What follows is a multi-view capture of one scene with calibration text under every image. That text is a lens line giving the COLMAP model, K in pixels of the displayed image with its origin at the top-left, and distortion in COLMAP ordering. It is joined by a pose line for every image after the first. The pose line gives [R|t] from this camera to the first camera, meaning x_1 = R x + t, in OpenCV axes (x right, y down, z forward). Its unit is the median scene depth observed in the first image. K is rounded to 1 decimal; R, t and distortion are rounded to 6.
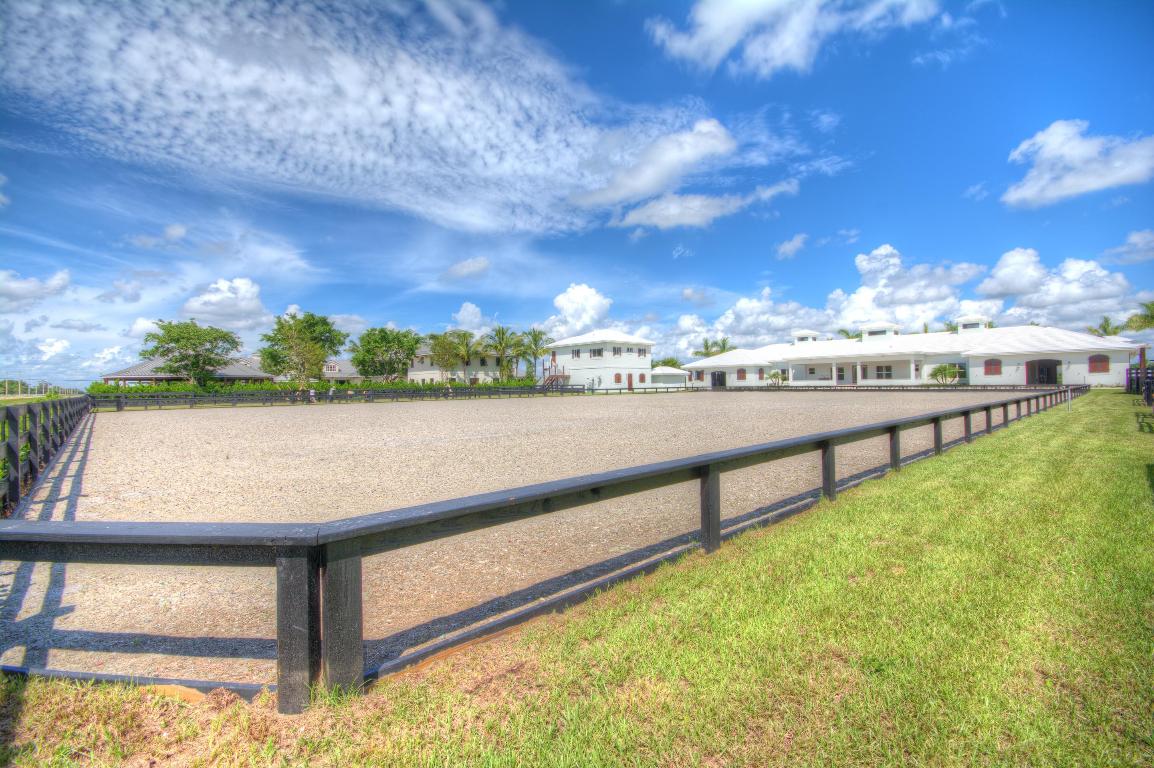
lens RADIAL K [[509.5, 0, 568.6], [0, 509.5, 385.4], [0, 0, 1]] dist [-0.000744, -0.000113]
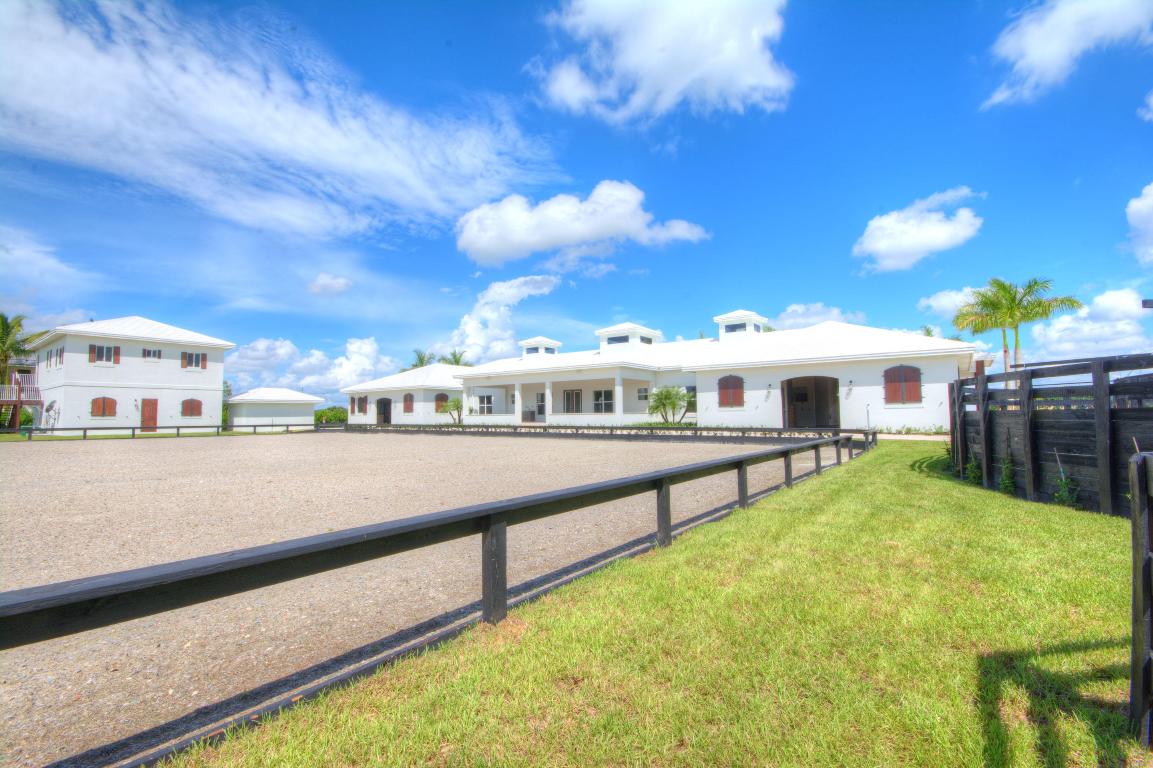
lens RADIAL K [[509.0, 0, 580.8], [0, 509.0, 377.7], [0, 0, 1]] dist [-0.000744, -0.000113]
pose [[0.980239, 0.022985, 0.196475, 0.443802], [-0.007588, 0.996864, -0.078765, -0.006786], [-0.197669, 0.075718, 0.977340, 0.403831]]
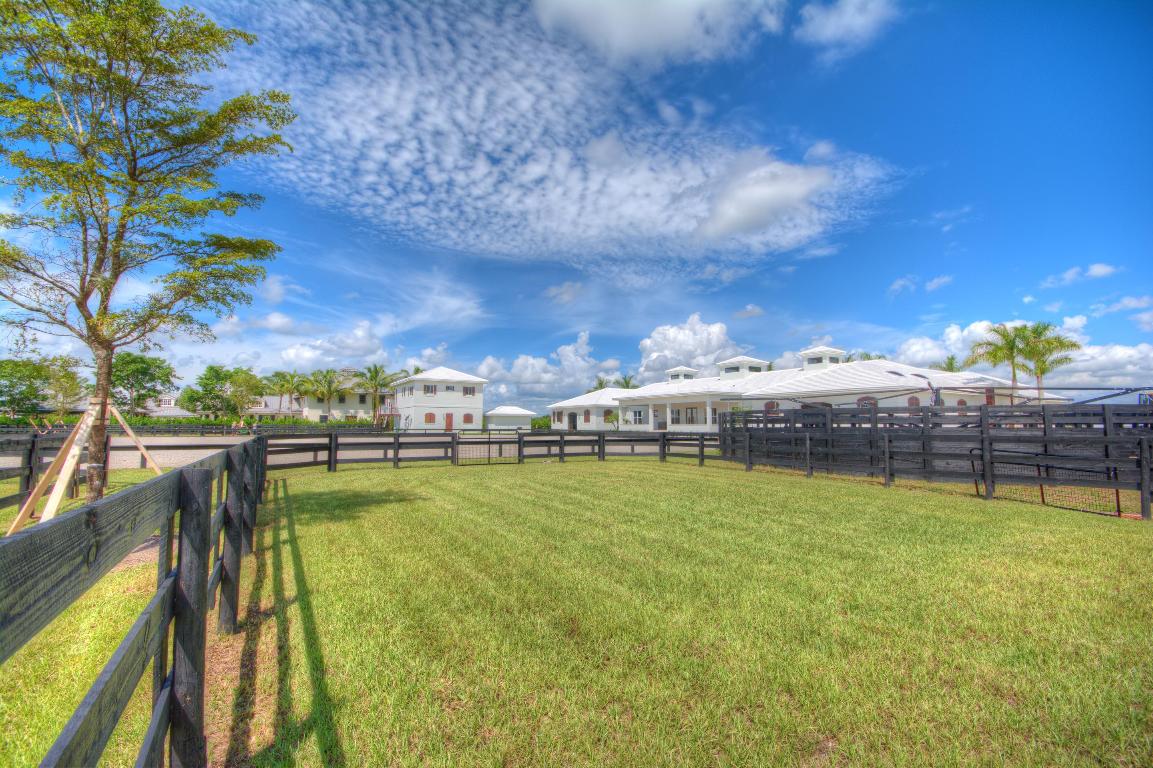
lens RADIAL K [[509.0, 0, 574.0], [0, 509.0, 387.7], [0, 0, 1]] dist [-0.000744, -0.000113]
pose [[0.978931, 0.004618, -0.204140, 0.528318], [-0.019045, 0.997451, -0.068762, -0.010296], [0.203302, 0.071201, 0.976524, 0.134330]]
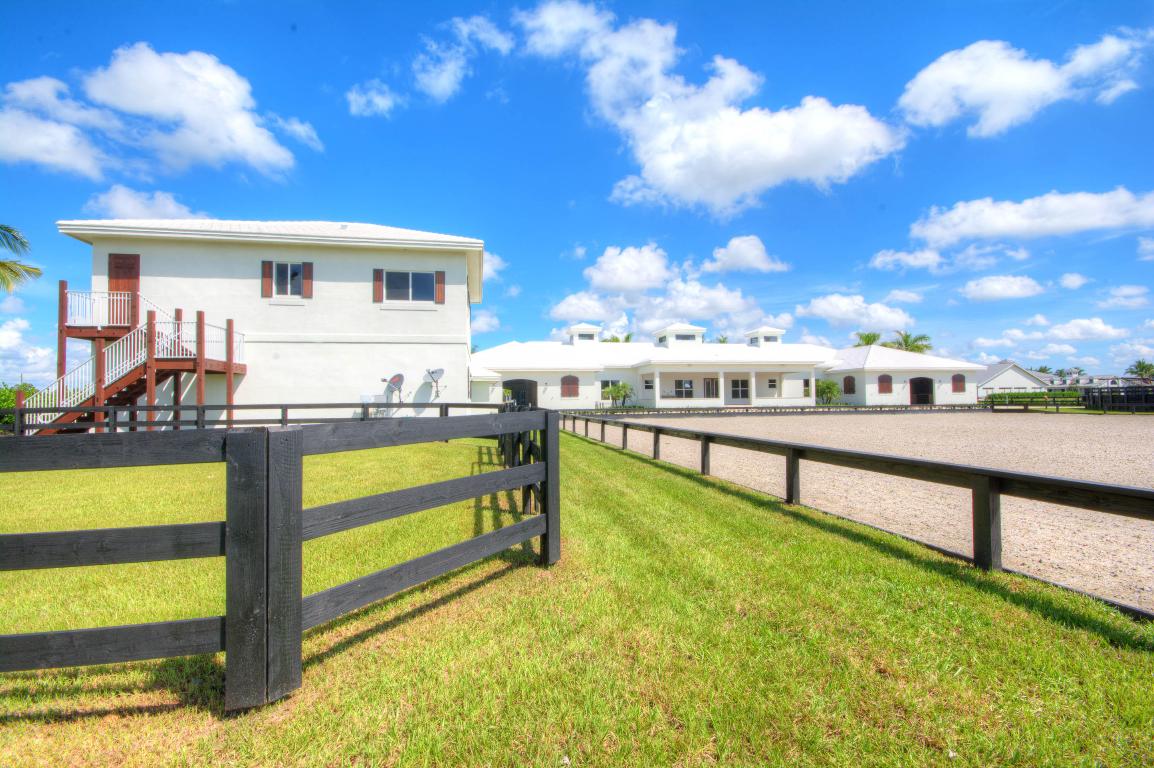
lens RADIAL K [[509.5, 0, 580.6], [0, 509.5, 380.3], [0, 0, 1]] dist [-0.000744, -0.000113]
pose [[0.506511, 0.043528, 0.861134, -0.124639], [0.004483, 0.998578, -0.053113, 0.000378], [-0.862222, 0.030763, 0.505596, 0.760877]]
